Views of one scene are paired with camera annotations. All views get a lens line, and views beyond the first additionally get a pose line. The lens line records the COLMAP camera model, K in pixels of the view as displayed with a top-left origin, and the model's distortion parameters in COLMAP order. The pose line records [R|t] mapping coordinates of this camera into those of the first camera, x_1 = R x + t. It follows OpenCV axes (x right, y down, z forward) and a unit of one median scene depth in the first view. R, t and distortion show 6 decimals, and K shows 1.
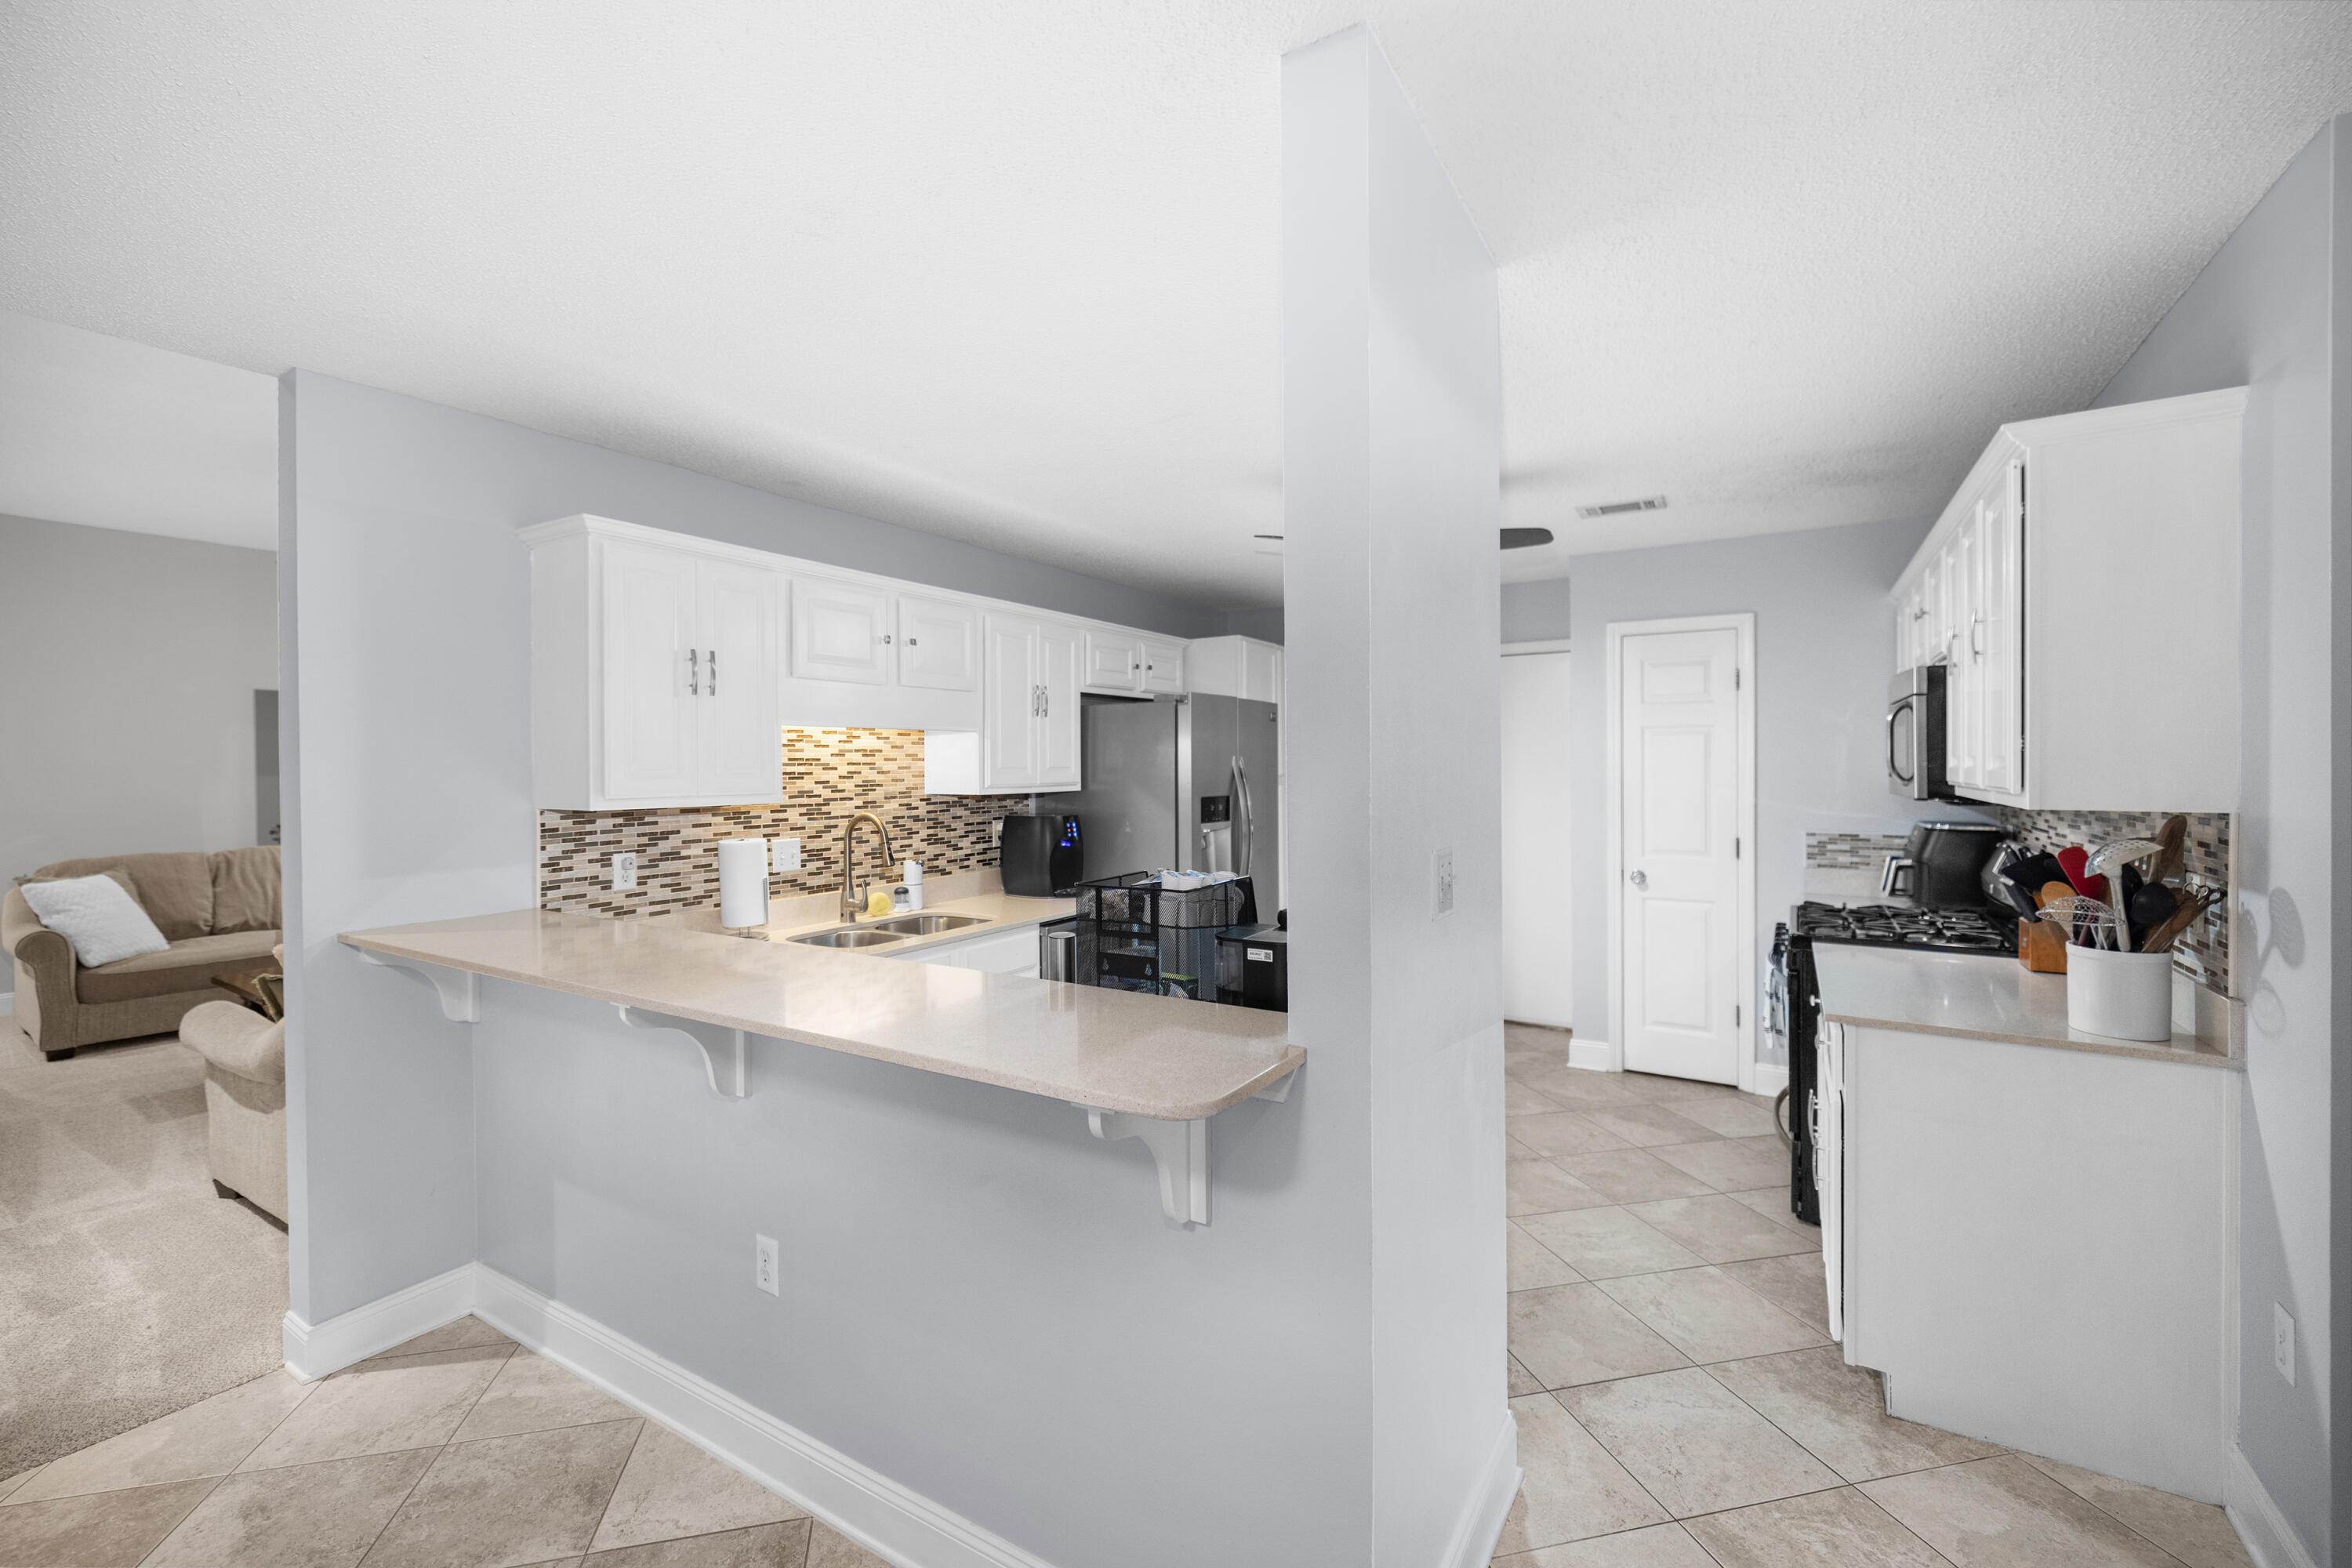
lens RADIAL K [[987.7, 0, 1150.6], [0, 987.7, 779.5], [0, 0, 1]] dist [-0.002585, -0.000345]
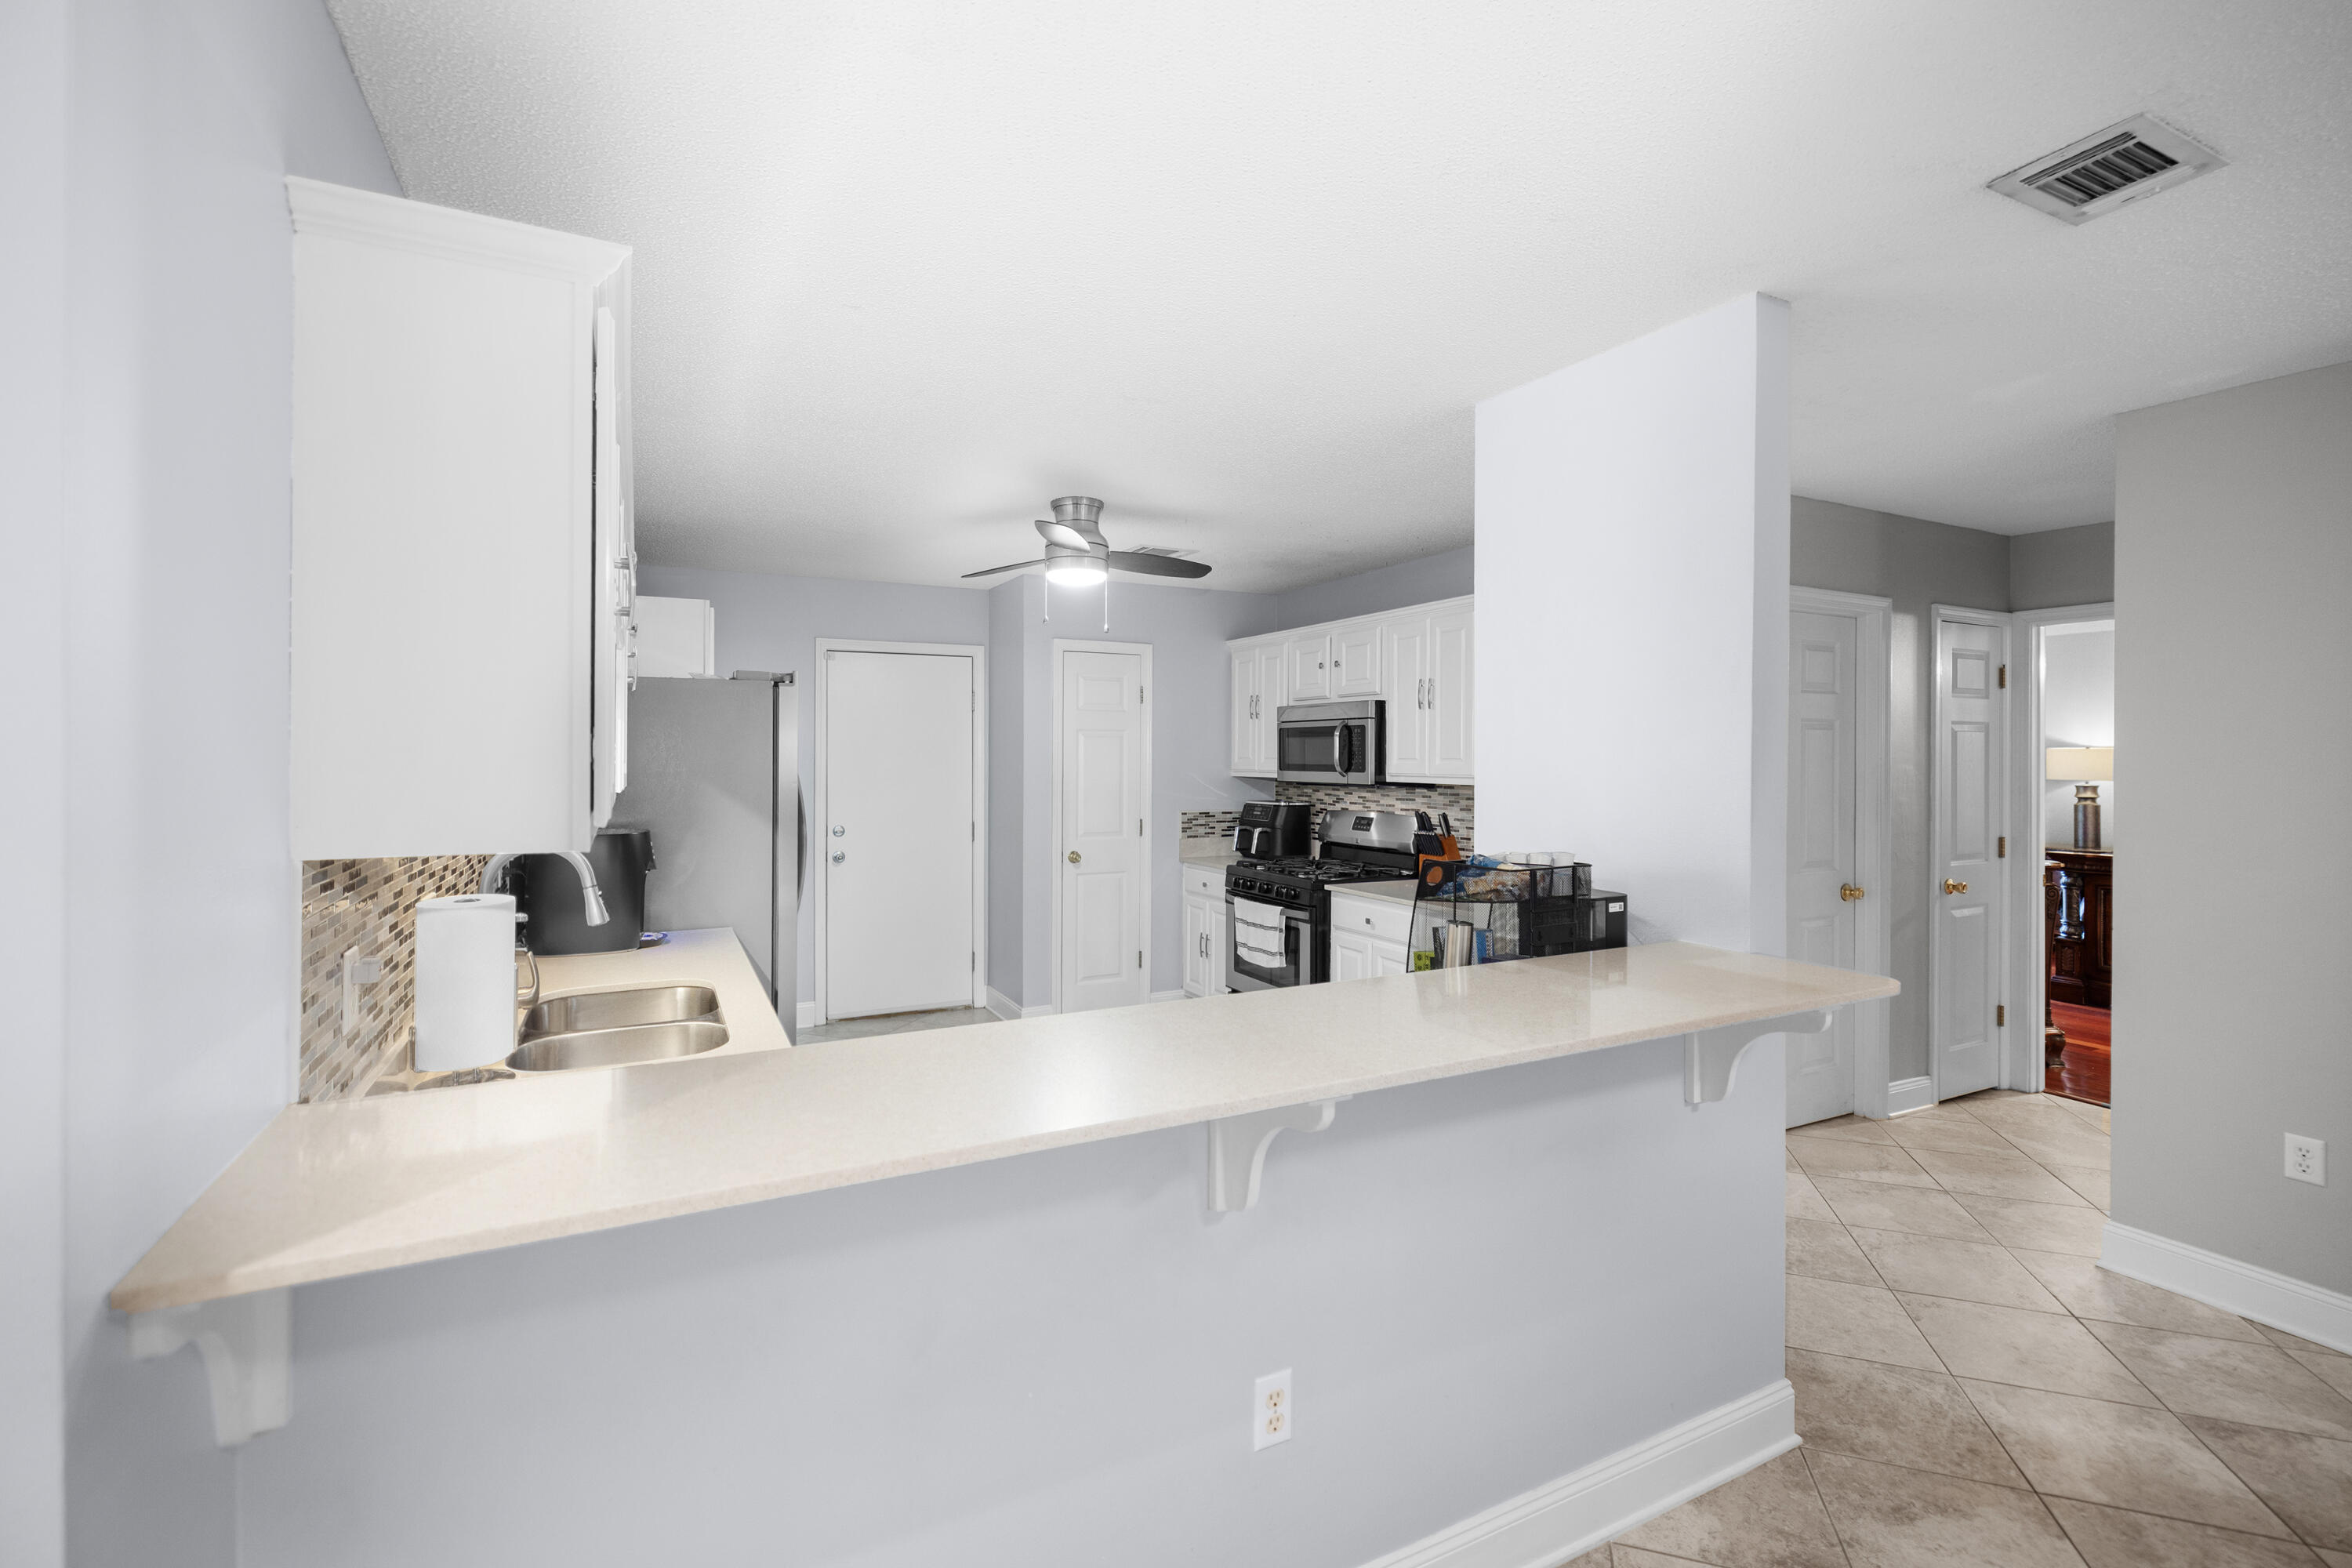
lens RADIAL K [[1020.2, 0, 1147.2], [0, 1020.2, 758.4], [0, 0, 1]] dist [0.000231, -0.000076]
pose [[0.517647, 0.006771, 0.855568, -0.601996], [0.009415, 0.999863, -0.013609, -0.001387], [-0.855543, 0.015099, 0.517512, 0.357997]]
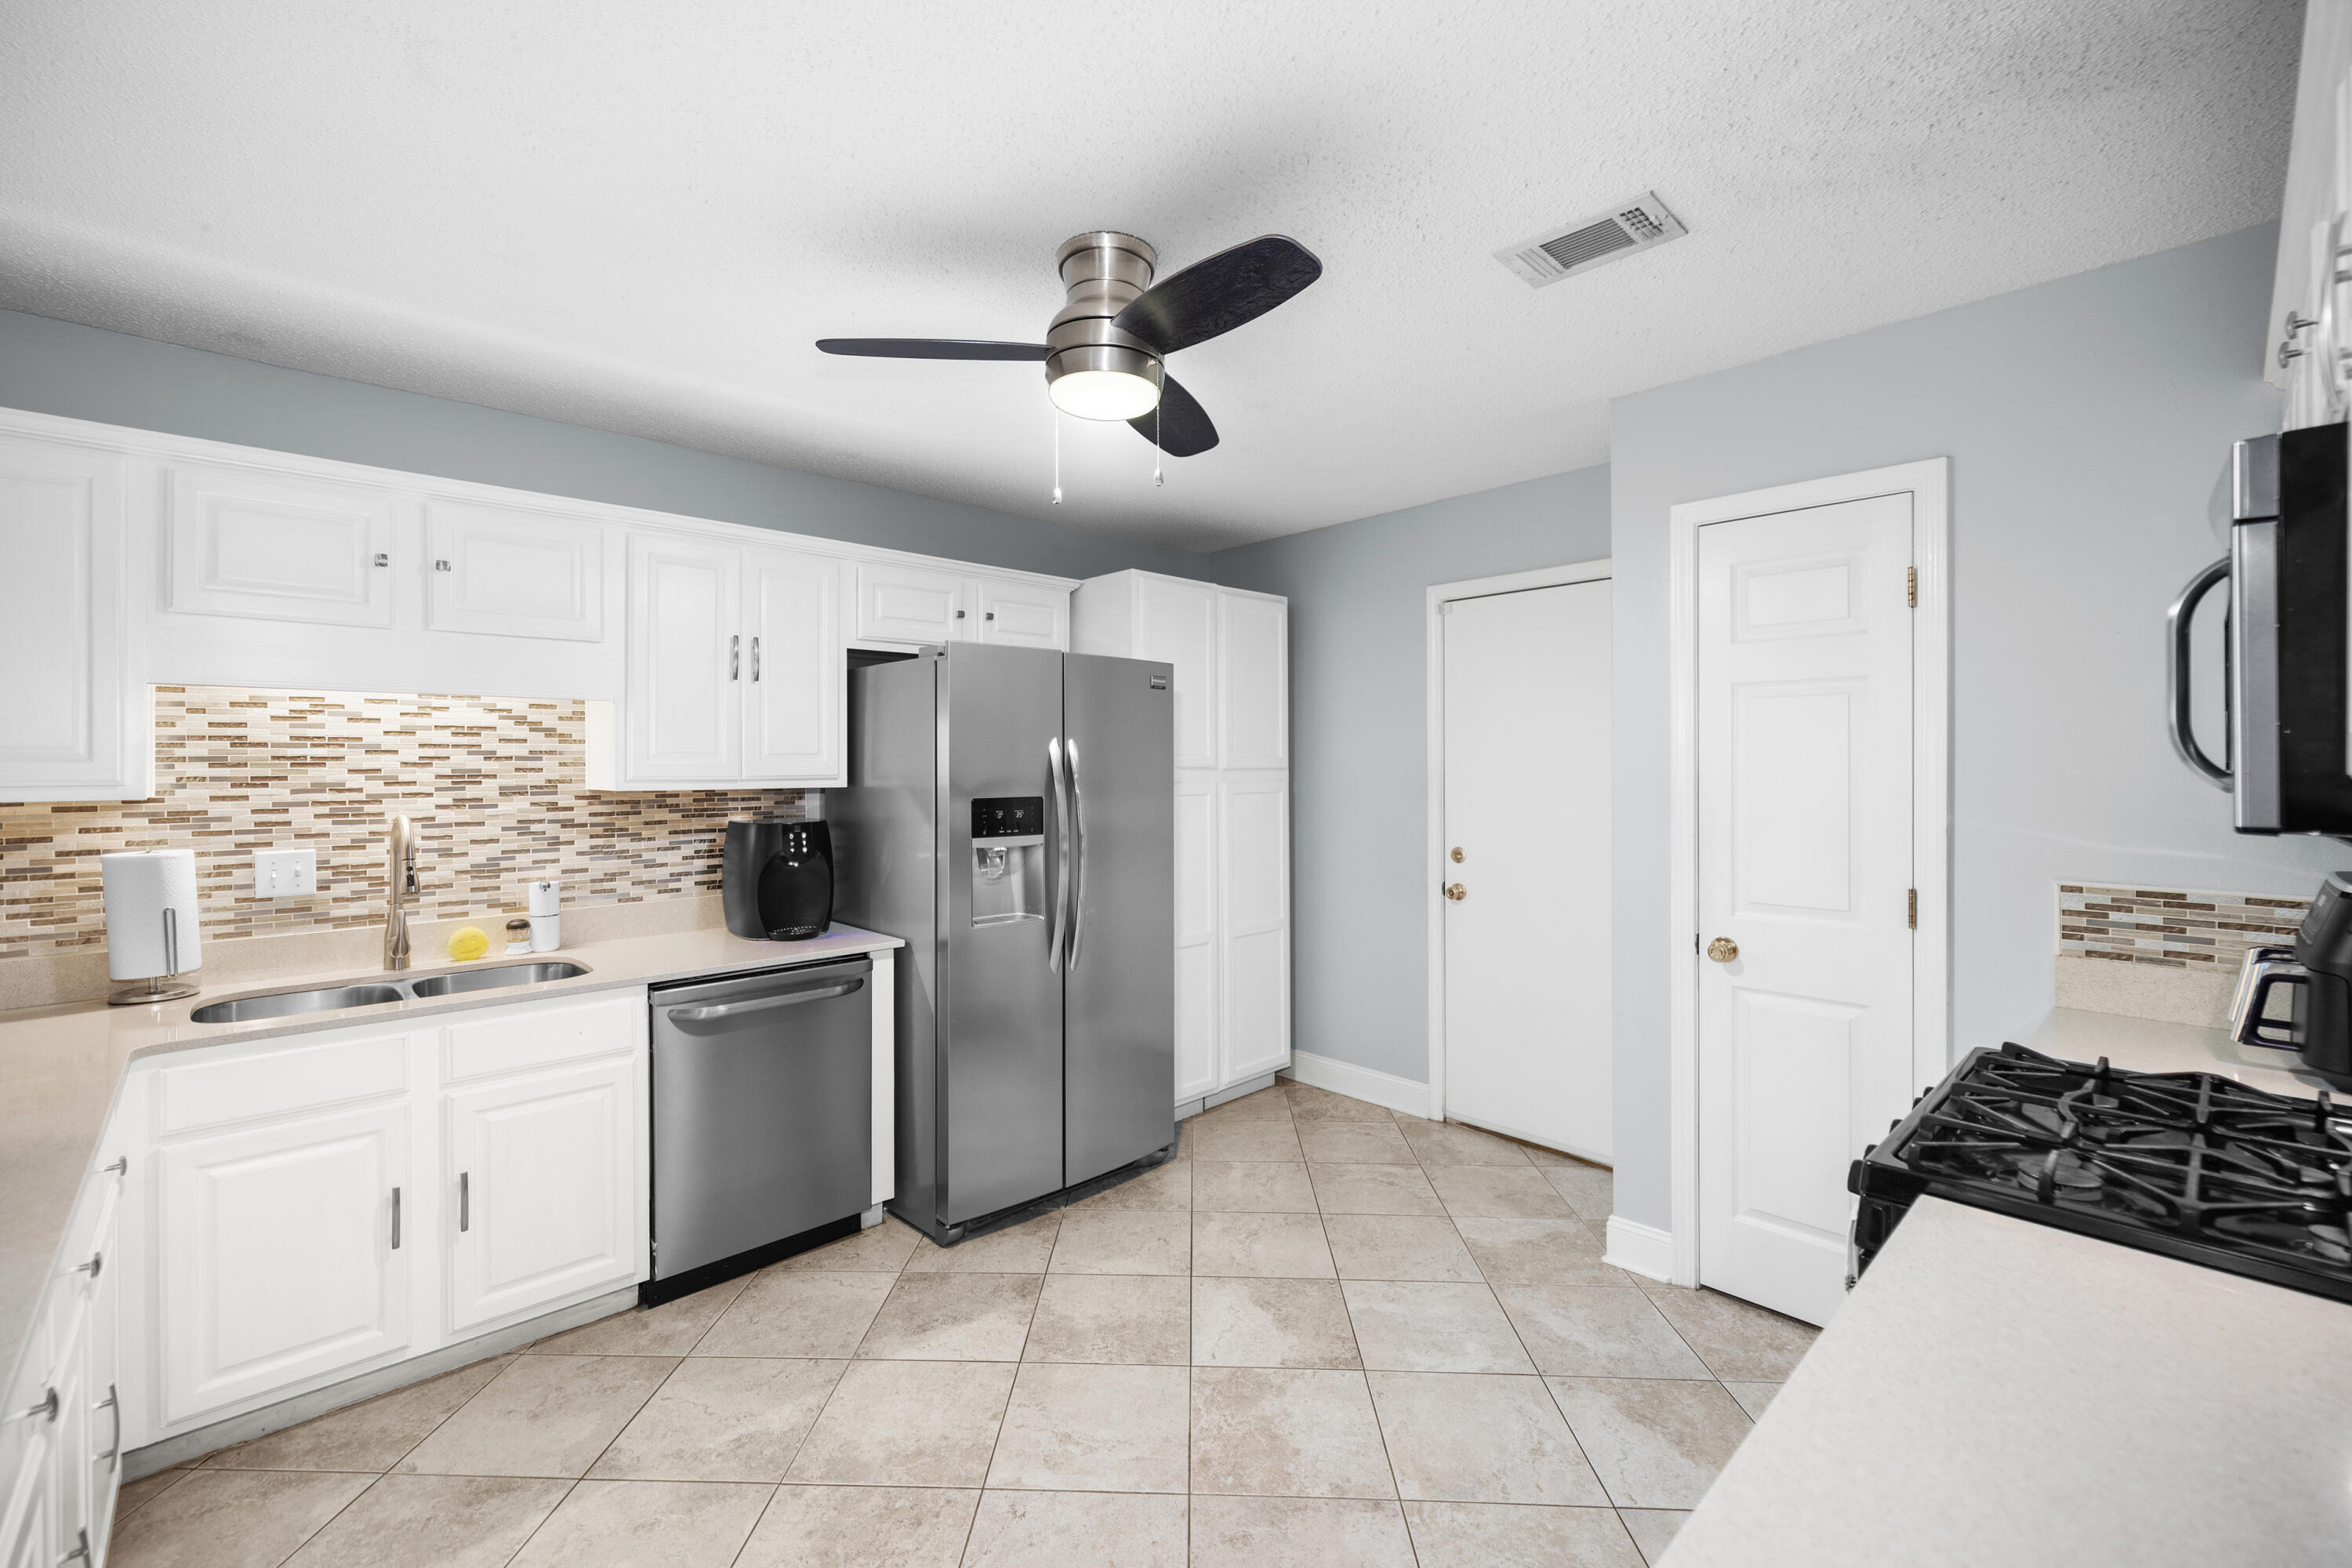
lens RADIAL K [[987.7, 0, 1151.6], [0, 987.7, 774.8], [0, 0, 1]] dist [0.000364, 0.000071]
pose [[0.966614, 0.006453, -0.256157, 0.386705], [-0.007319, 0.999970, -0.002430, 0.003120], [0.256134, 0.004224, 0.966632, 0.443977]]
